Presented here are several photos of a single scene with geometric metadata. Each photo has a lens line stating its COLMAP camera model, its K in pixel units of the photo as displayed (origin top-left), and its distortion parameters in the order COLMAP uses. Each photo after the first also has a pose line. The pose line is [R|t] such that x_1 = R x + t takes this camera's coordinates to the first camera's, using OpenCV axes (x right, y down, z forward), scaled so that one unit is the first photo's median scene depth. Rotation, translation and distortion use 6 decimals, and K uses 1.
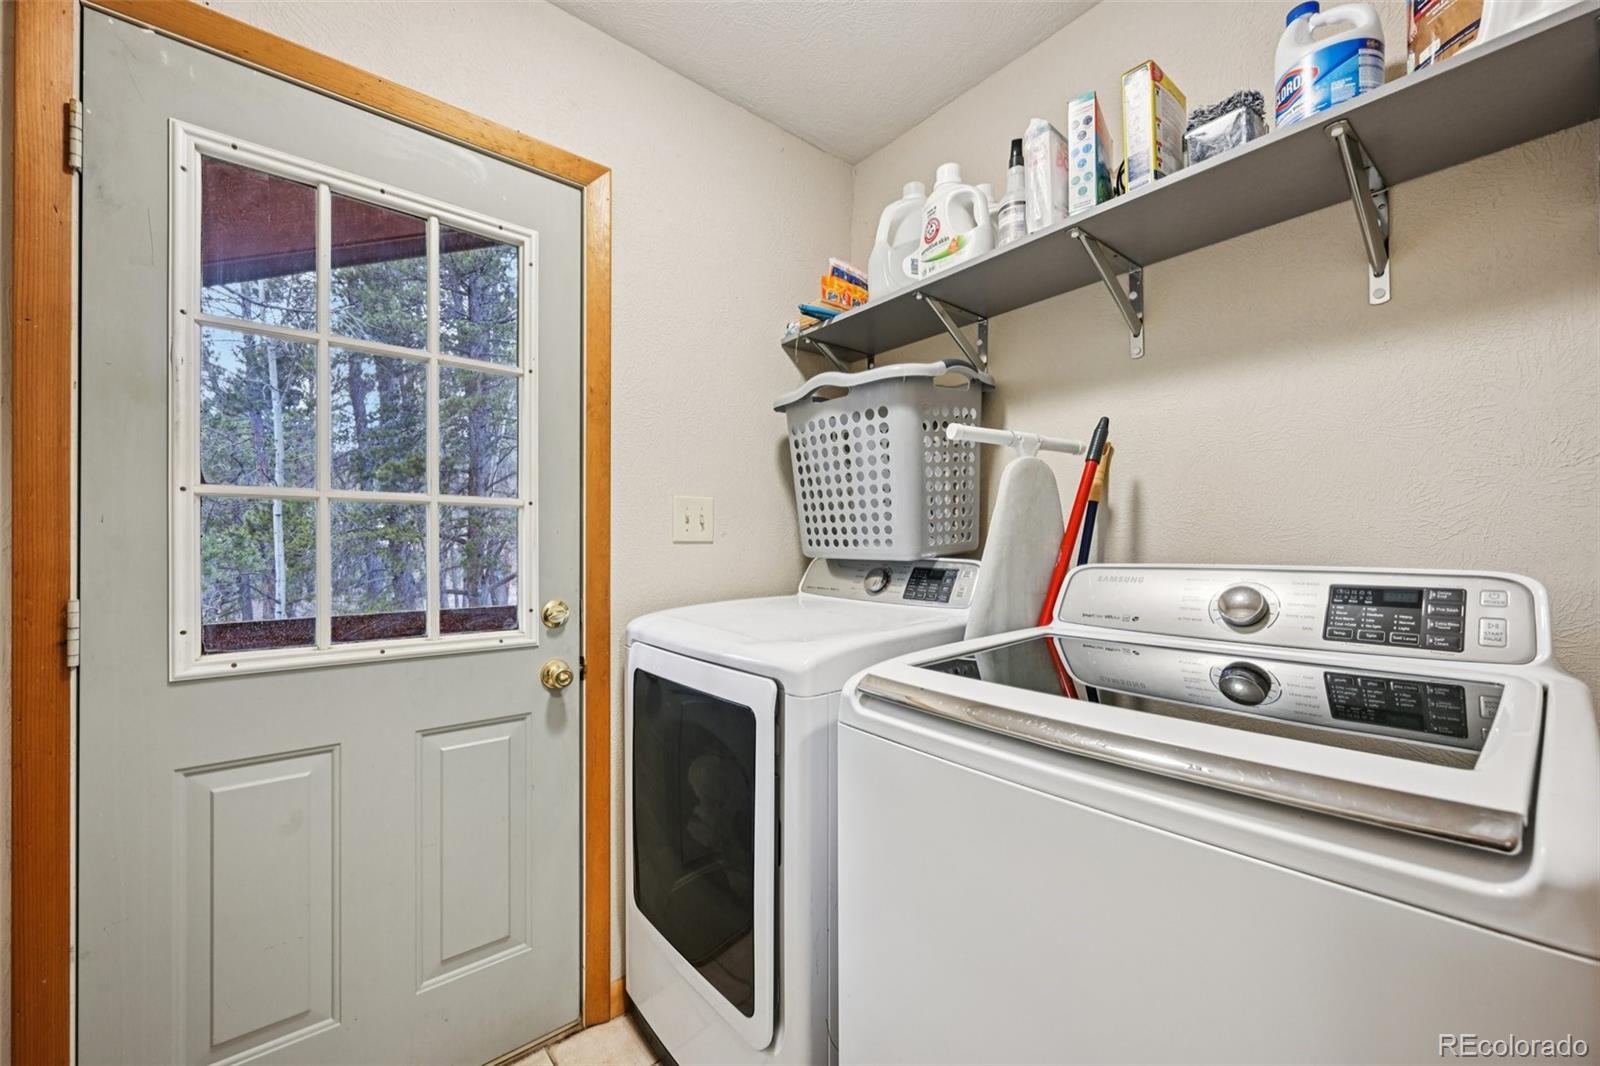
lens RADIAL K [[628.5, 0, 799.9], [0, 628.5, 537.3], [0, 0, 1]] dist [-0.002180, -0.000086]
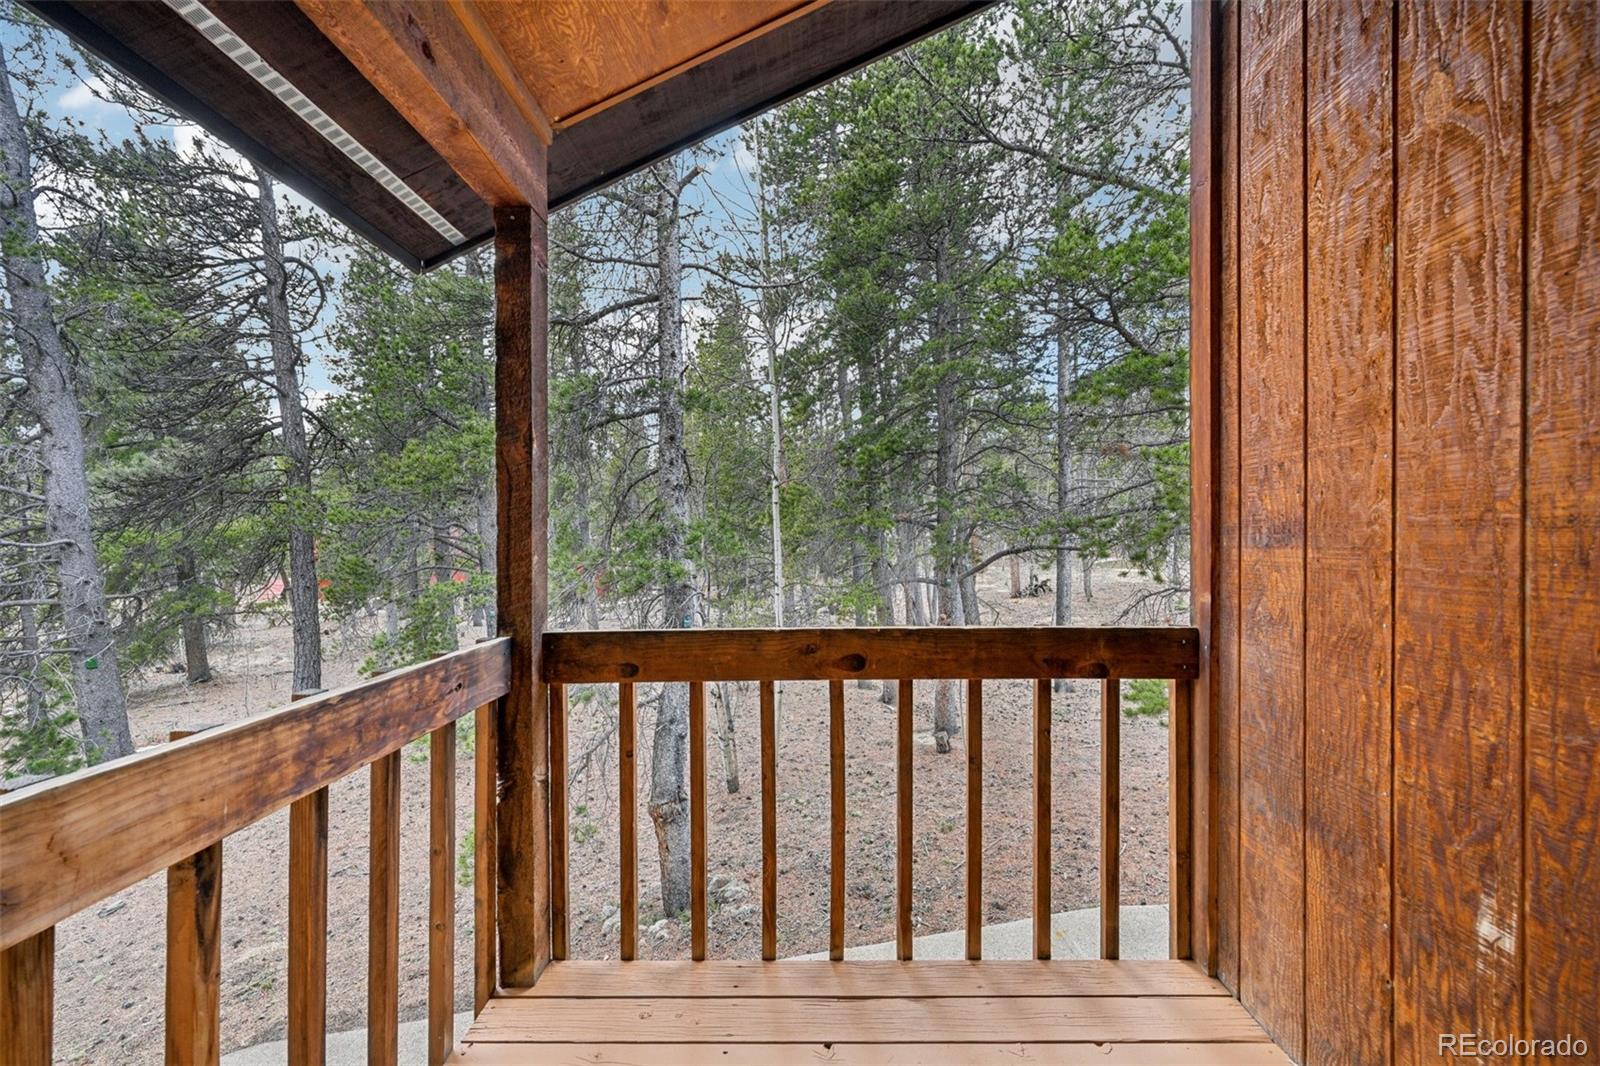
lens RADIAL K [[628.5, 0, 800.8], [0, 628.5, 534.8], [0, 0, 1]] dist [-0.002180, -0.000086]
pose [[0.767973, -0.006471, -0.640449, -0.086615], [0.010626, 0.999940, 0.002639, 0.013323], [0.640394, -0.008832, 0.767996, 0.153172]]
